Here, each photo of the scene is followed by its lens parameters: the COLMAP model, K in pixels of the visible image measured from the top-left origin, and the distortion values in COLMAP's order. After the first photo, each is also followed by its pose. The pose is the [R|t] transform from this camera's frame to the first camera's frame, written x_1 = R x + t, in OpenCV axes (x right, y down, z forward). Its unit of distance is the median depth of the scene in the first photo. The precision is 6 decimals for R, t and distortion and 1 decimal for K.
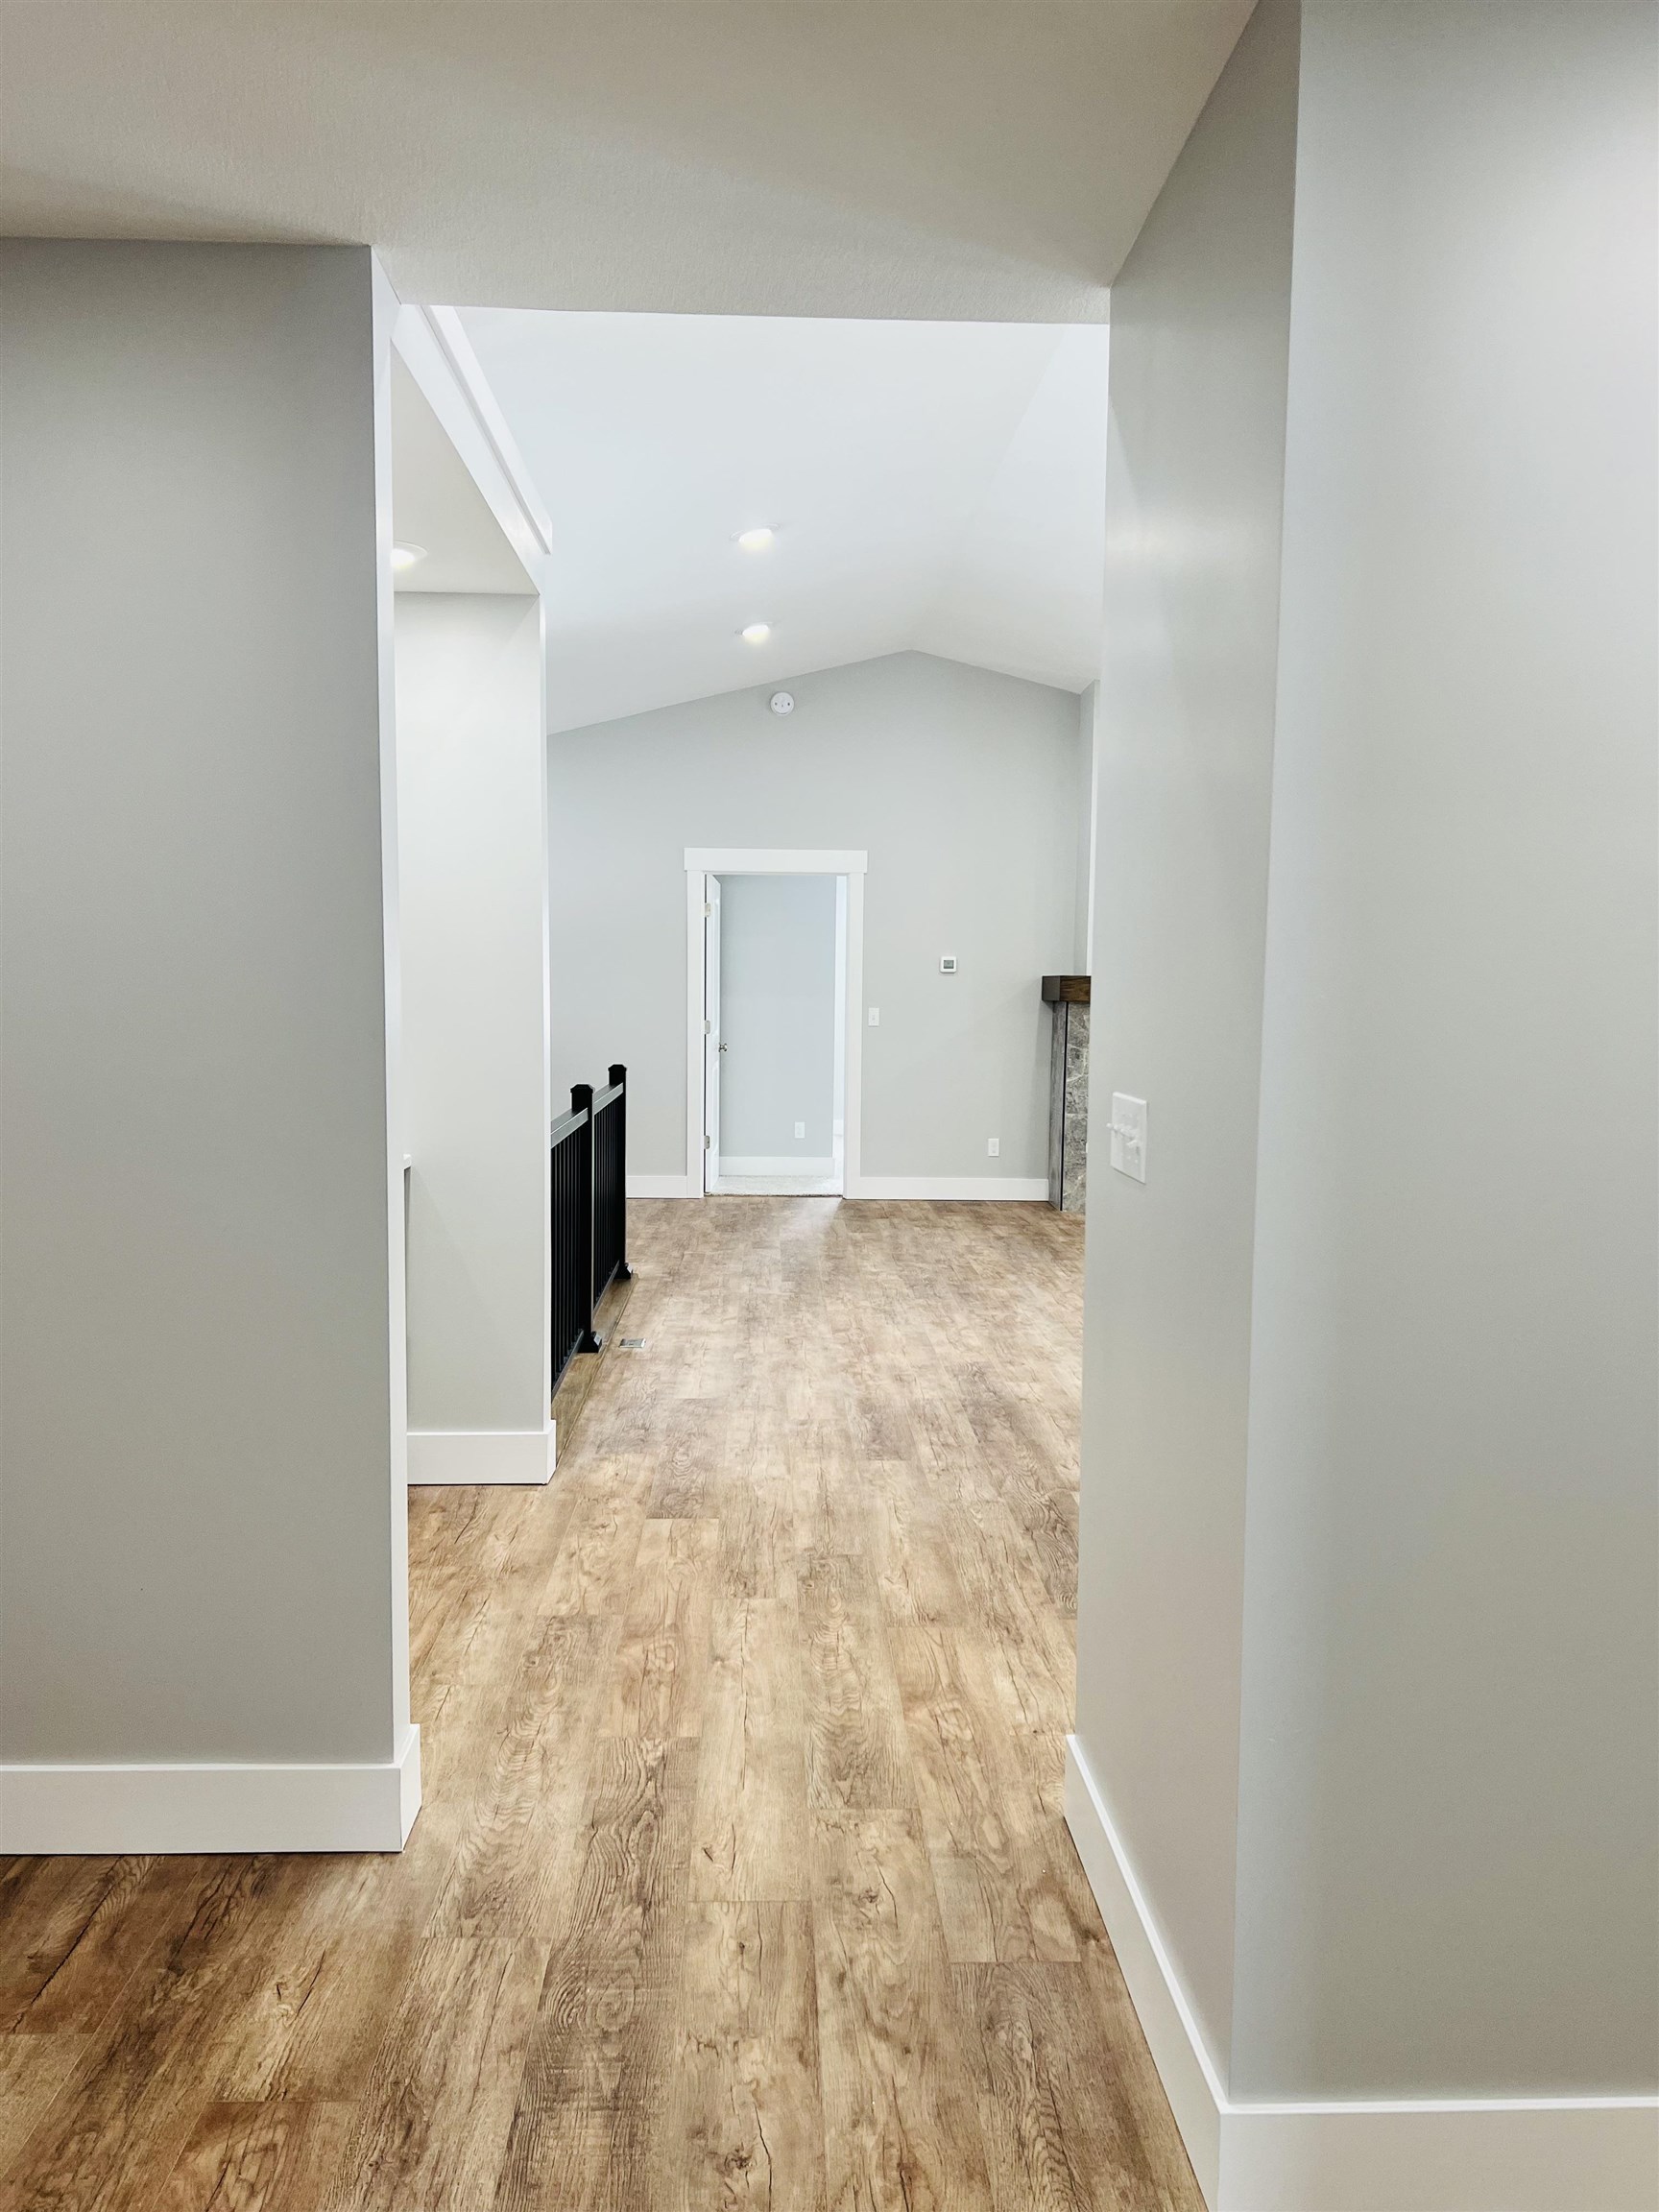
lens RADIAL K [[1659.4, 0, 838.1], [0, 1659.4, 1105.6], [0, 0, 1]] dist [0.052620, -0.063013]
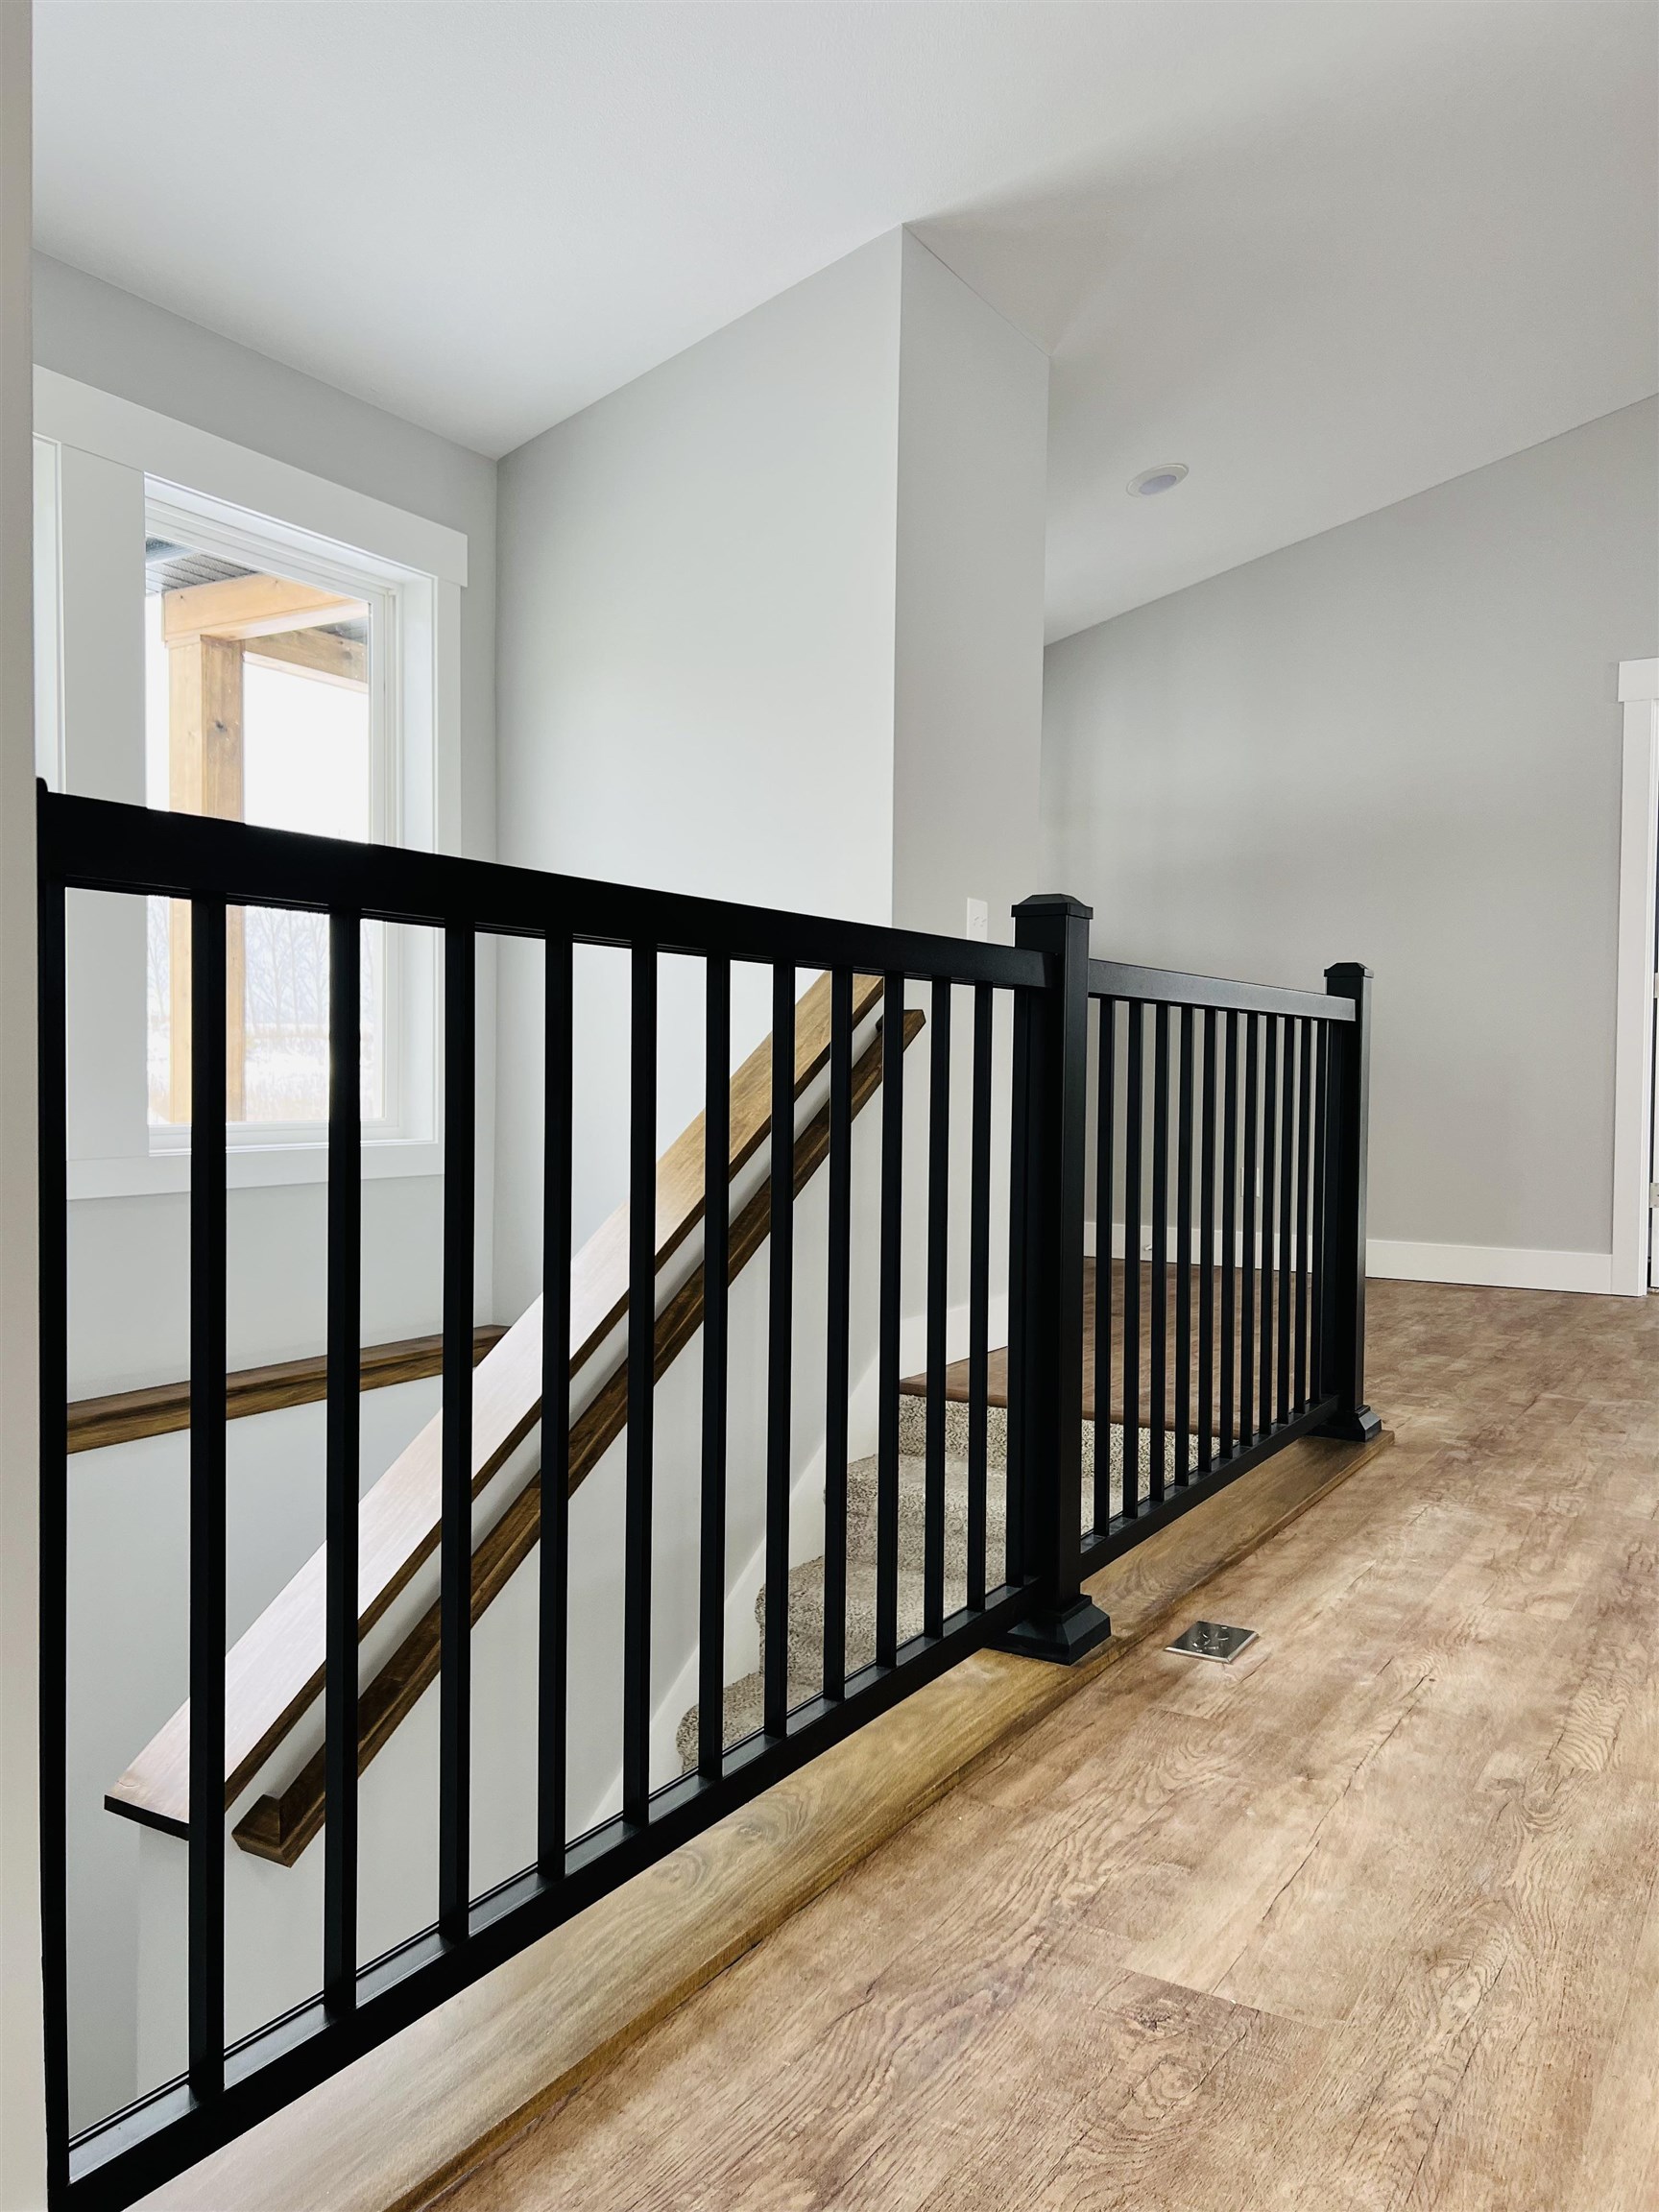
lens RADIAL K [[1659.4, 0, 829.2], [0, 1659.4, 1098.0], [0, 0, 1]] dist [0.052620, -0.063013]
pose [[0.829524, 0.024301, -0.557941, 0.006665], [-0.054642, 0.997791, -0.037781, 0.038714], [0.555791, 0.061827, 0.829020, 0.577064]]
